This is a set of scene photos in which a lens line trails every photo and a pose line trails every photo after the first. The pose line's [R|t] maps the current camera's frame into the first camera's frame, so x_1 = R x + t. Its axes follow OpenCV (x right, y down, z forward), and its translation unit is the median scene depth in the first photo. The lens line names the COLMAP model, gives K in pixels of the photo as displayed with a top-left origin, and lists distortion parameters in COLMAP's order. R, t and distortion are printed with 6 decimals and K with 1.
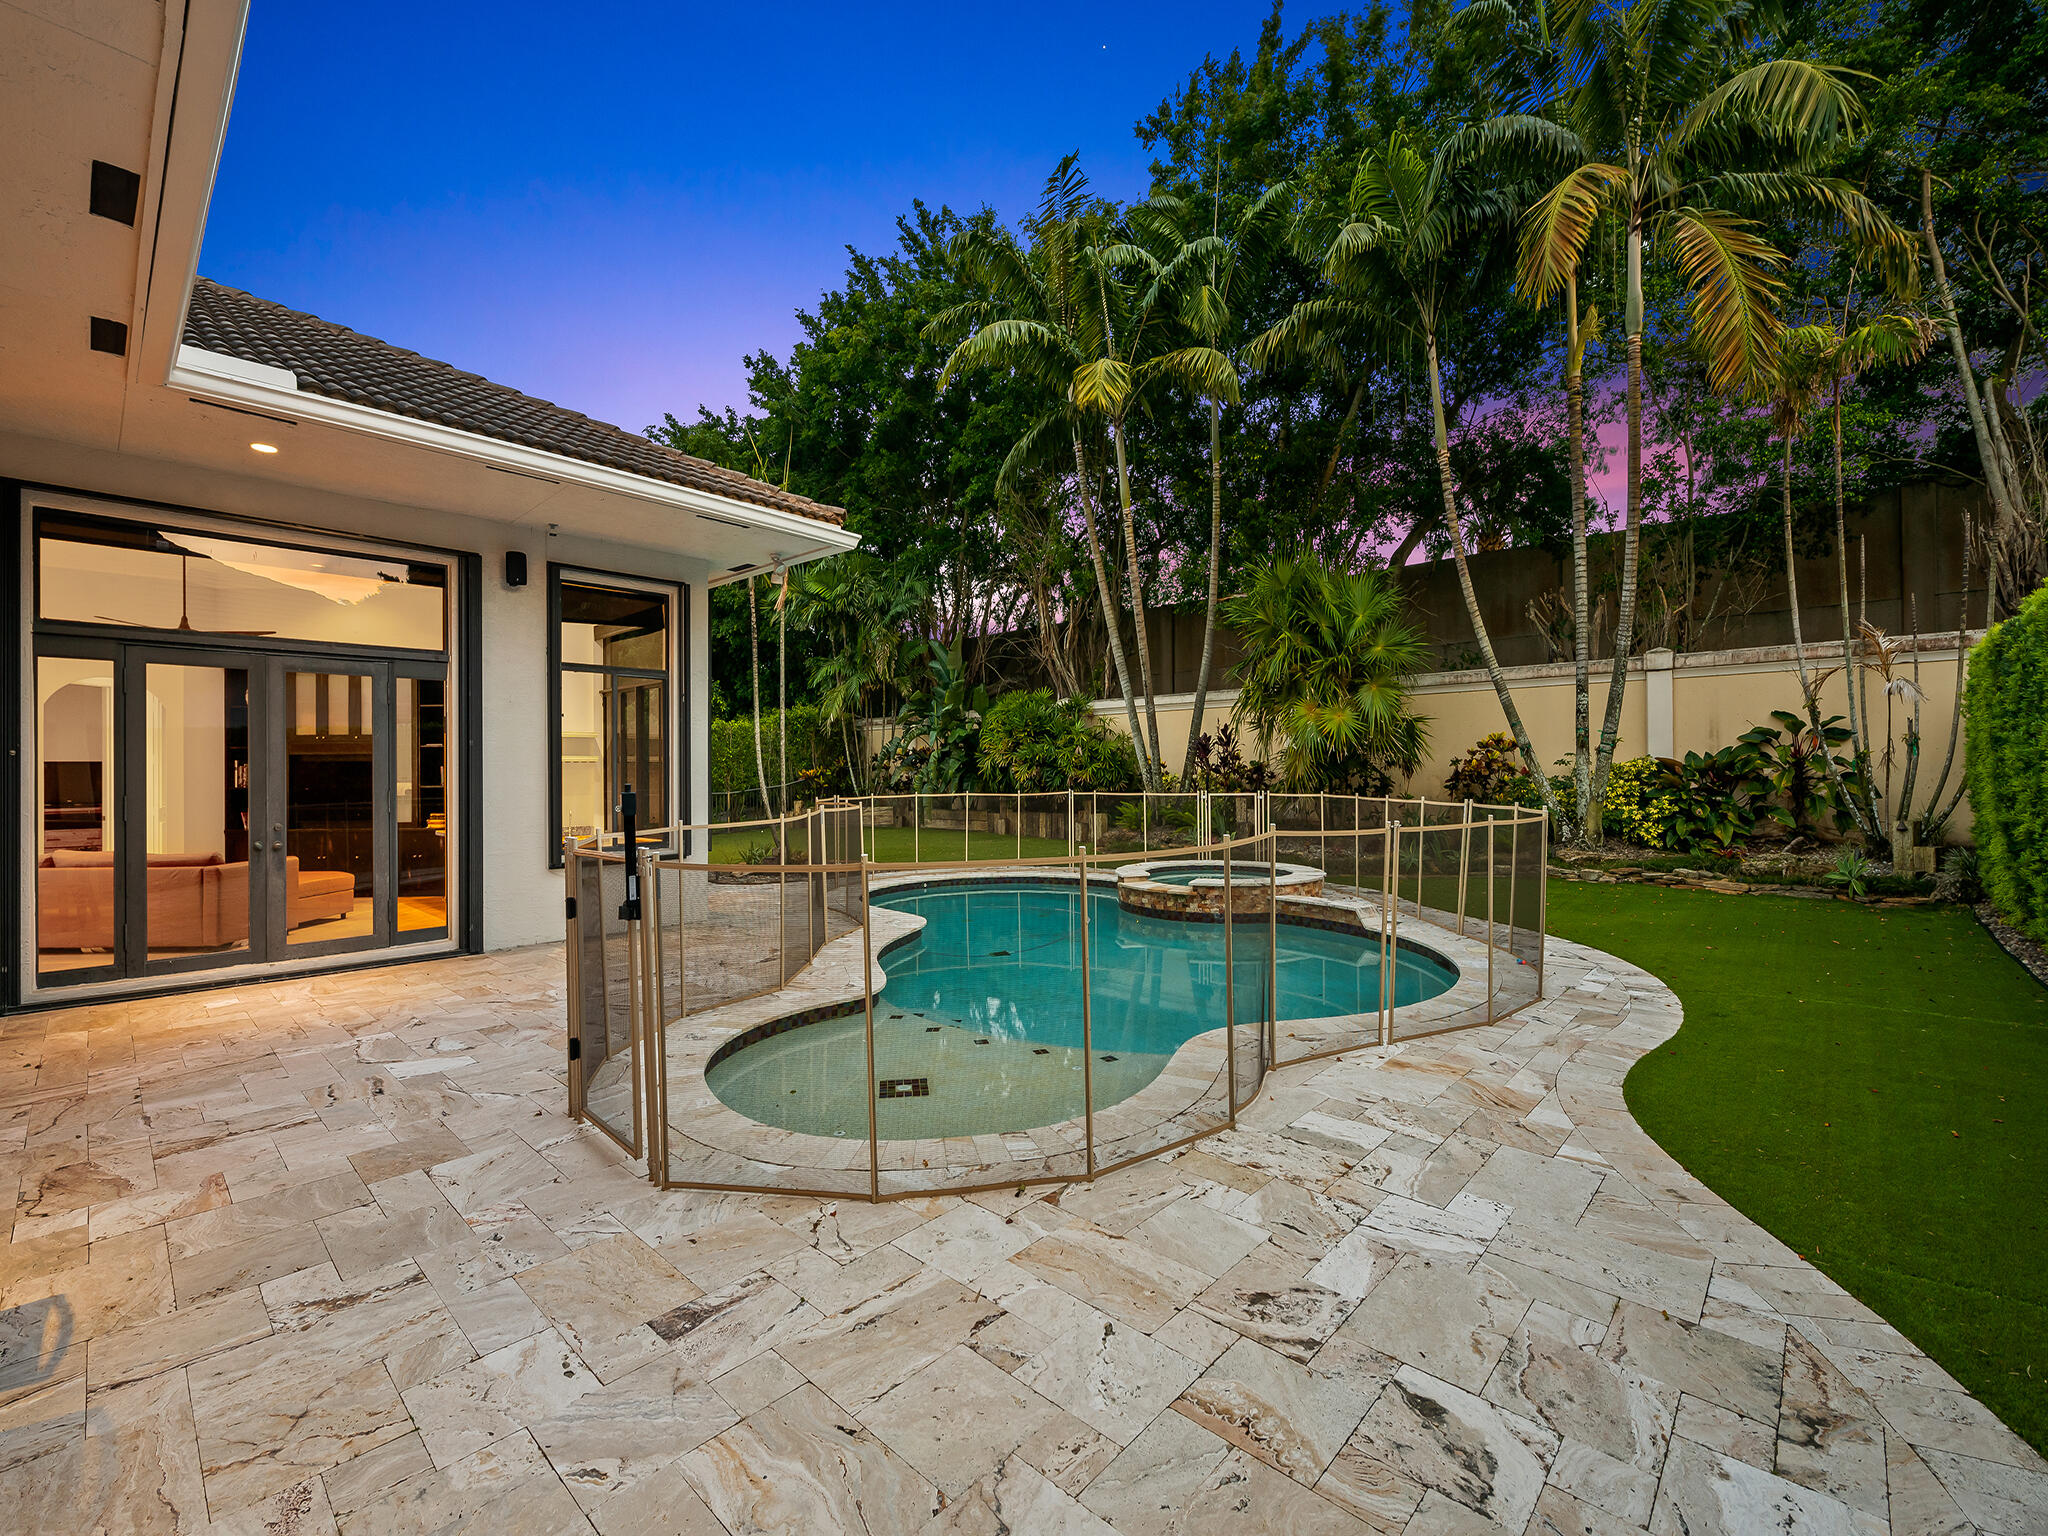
lens RADIAL K [[871.1, 0, 1025.4], [0, 871.1, 760.3], [0, 0, 1]] dist [0.009826, -0.002698]
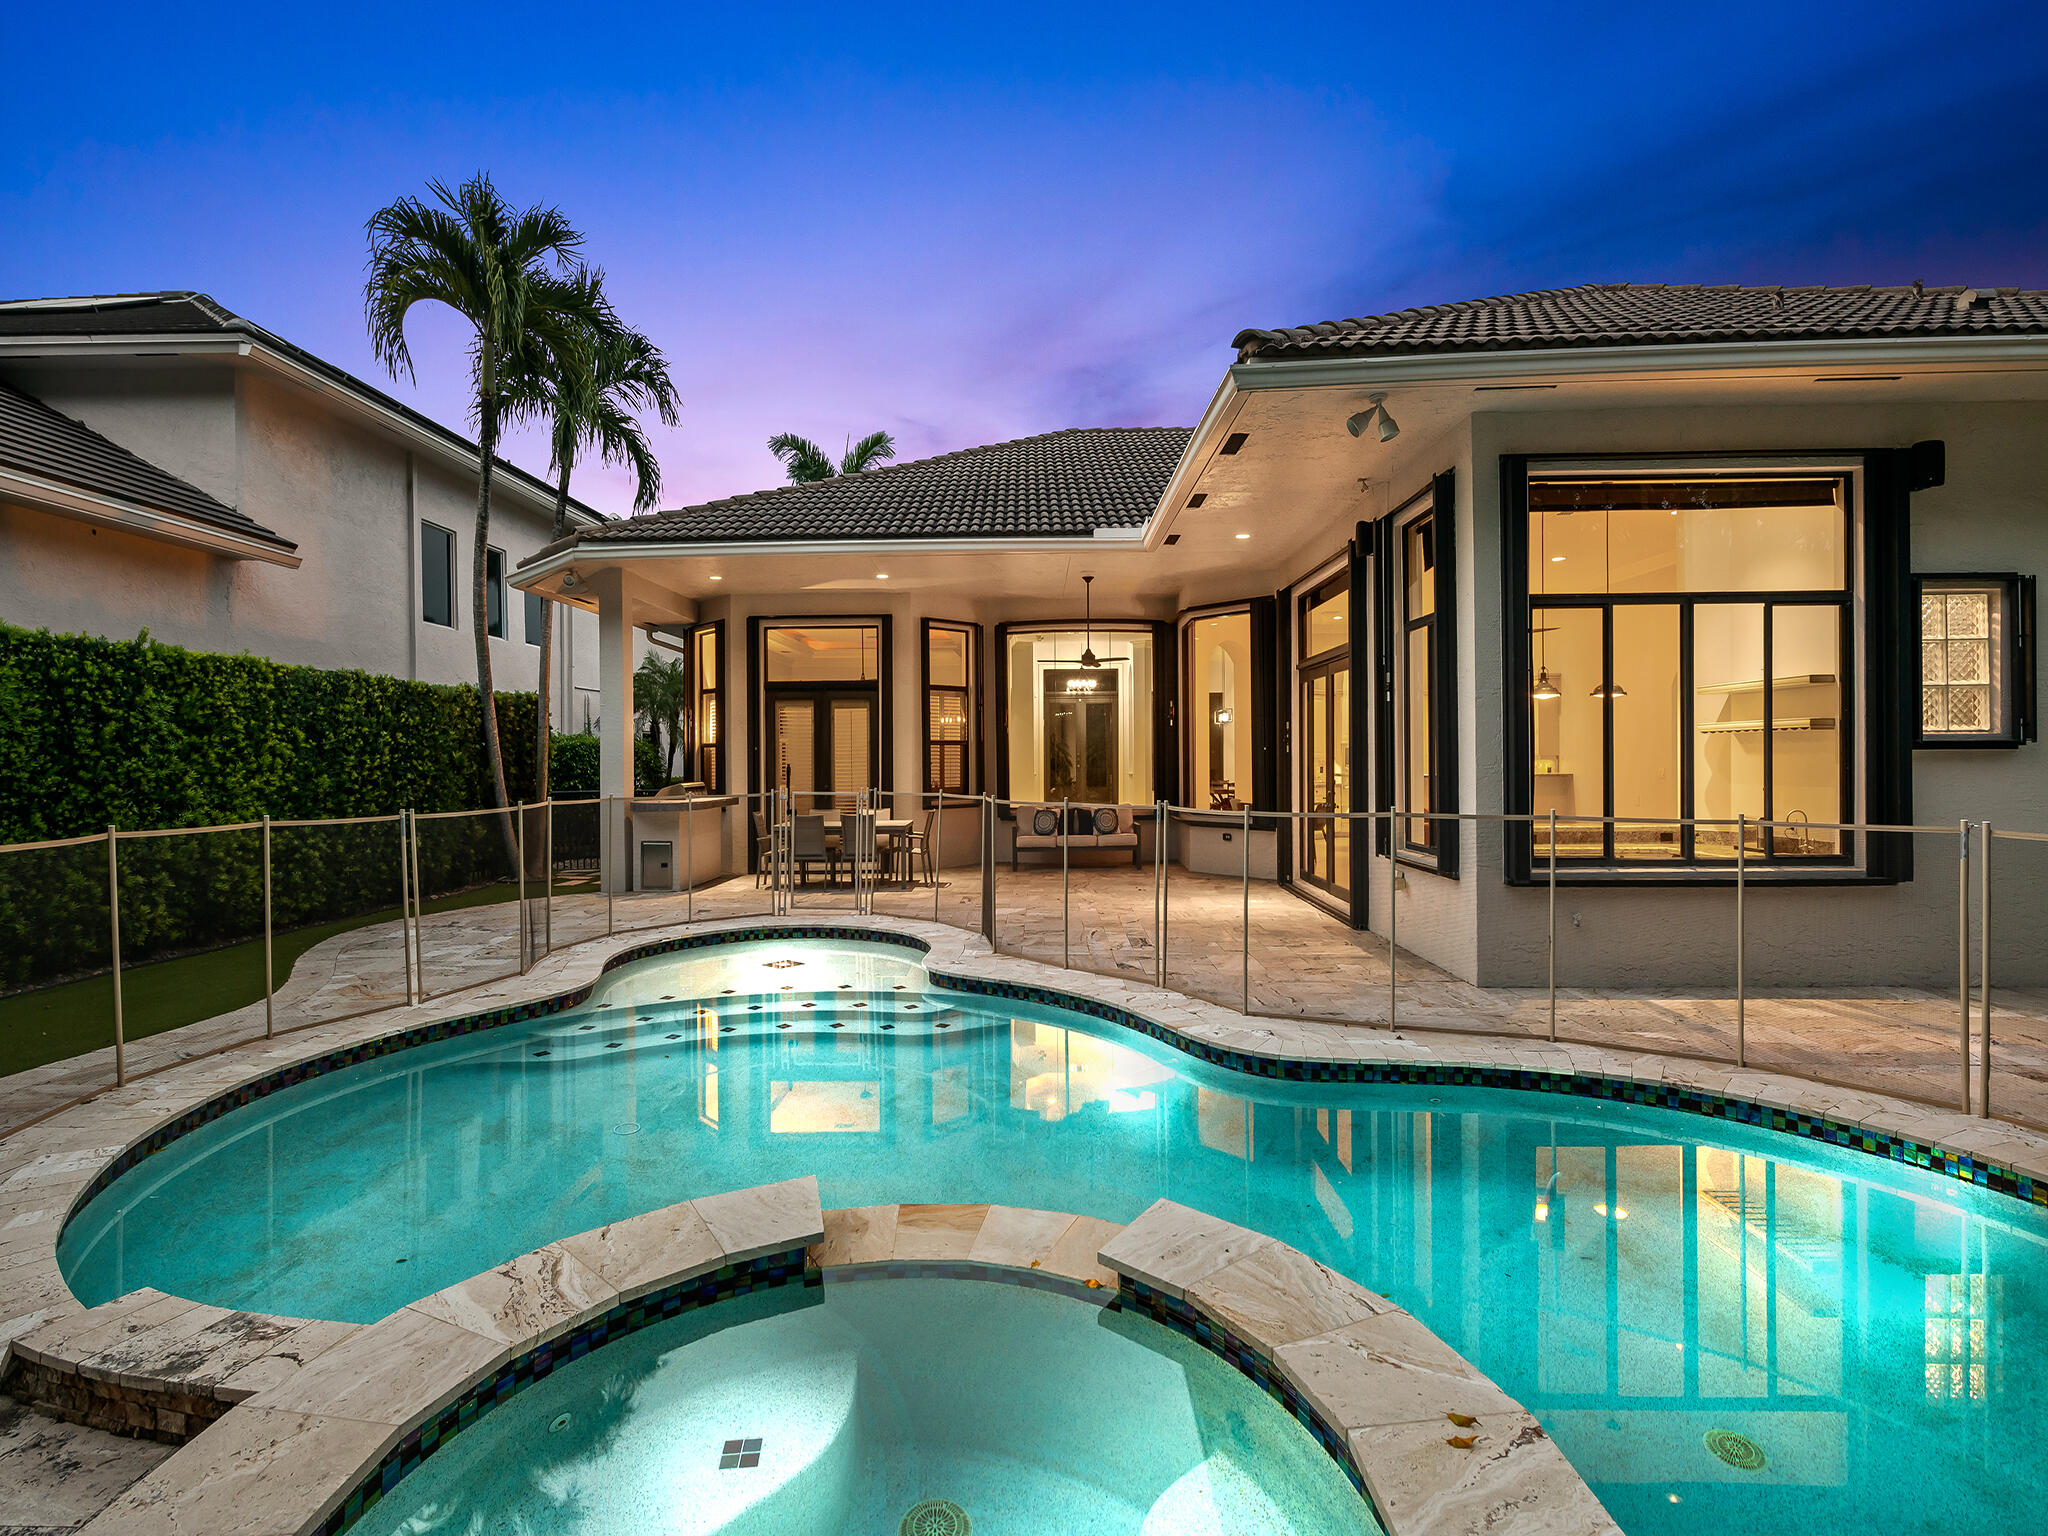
lens RADIAL K [[974.0, 0, 1018.1], [0, 974.0, 763.1], [0, 0, 1]] dist [0.006065, -0.000620]
pose [[-0.745463, 0.019078, -0.666274, 0.299605], [0.022786, 0.999735, 0.003133, 0.011254], [0.666158, -0.012846, -0.745700, 1.092451]]
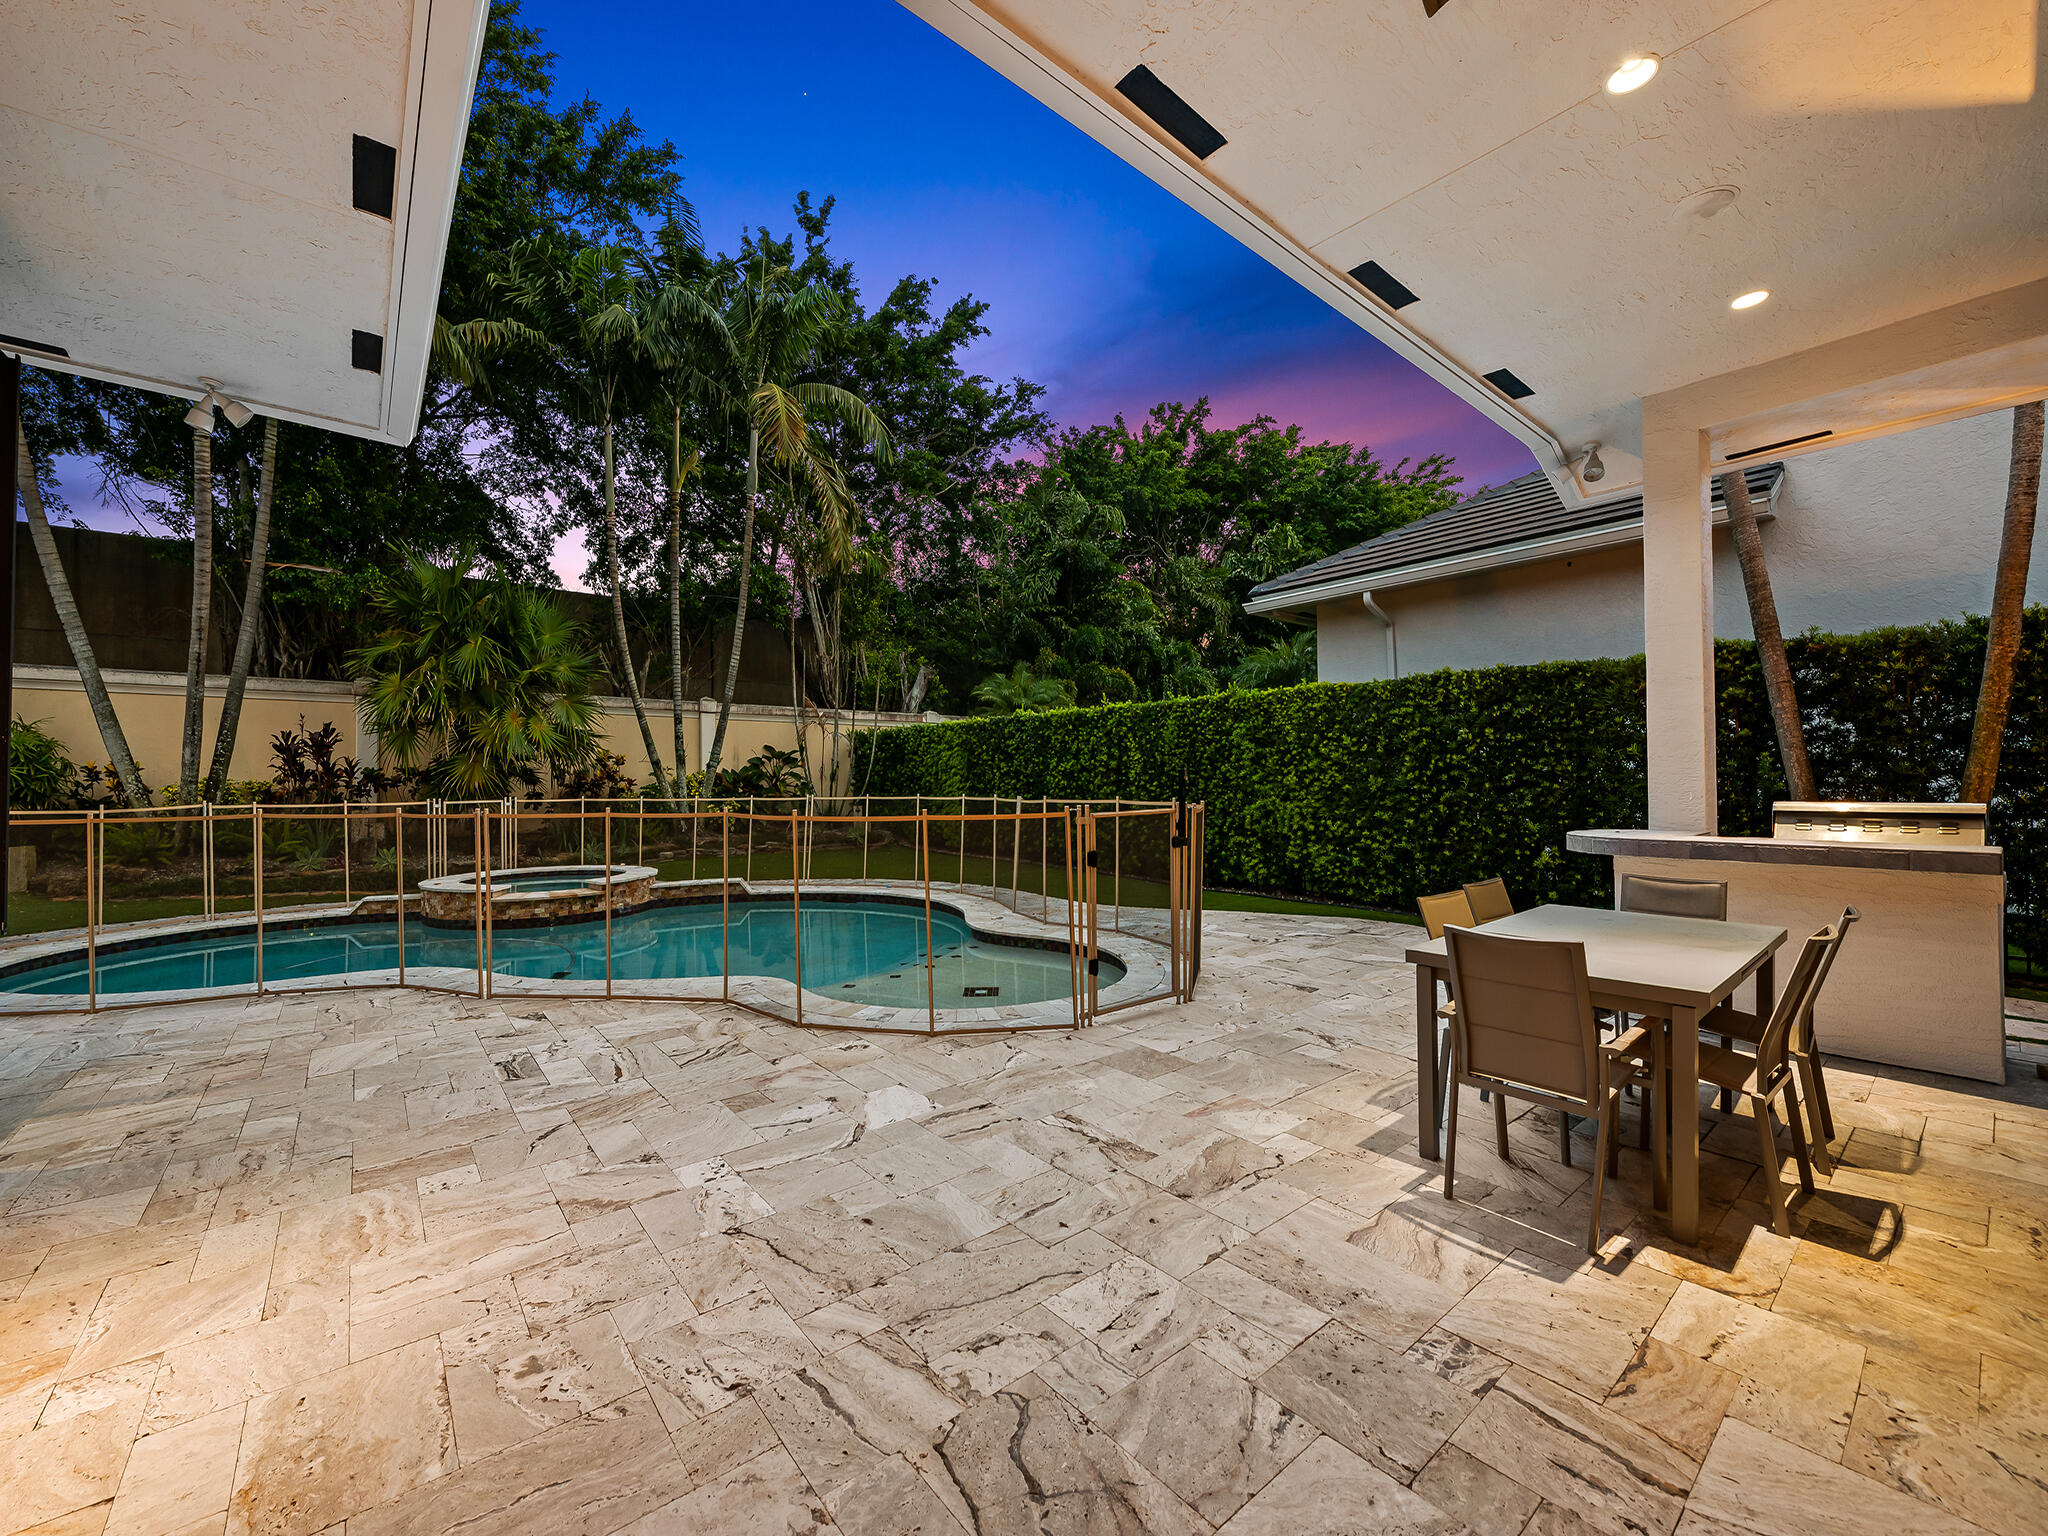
lens RADIAL K [[809.9, 0, 1023.8], [0, 809.9, 758.6], [0, 0, 1]] dist [0.000456, -0.000141]
pose [[0.121725, 0.038608, 0.991813, -0.593684], [-0.004146, 0.999254, -0.038389, 0.025215], [-0.992555, 0.000561, 0.121794, 0.331926]]
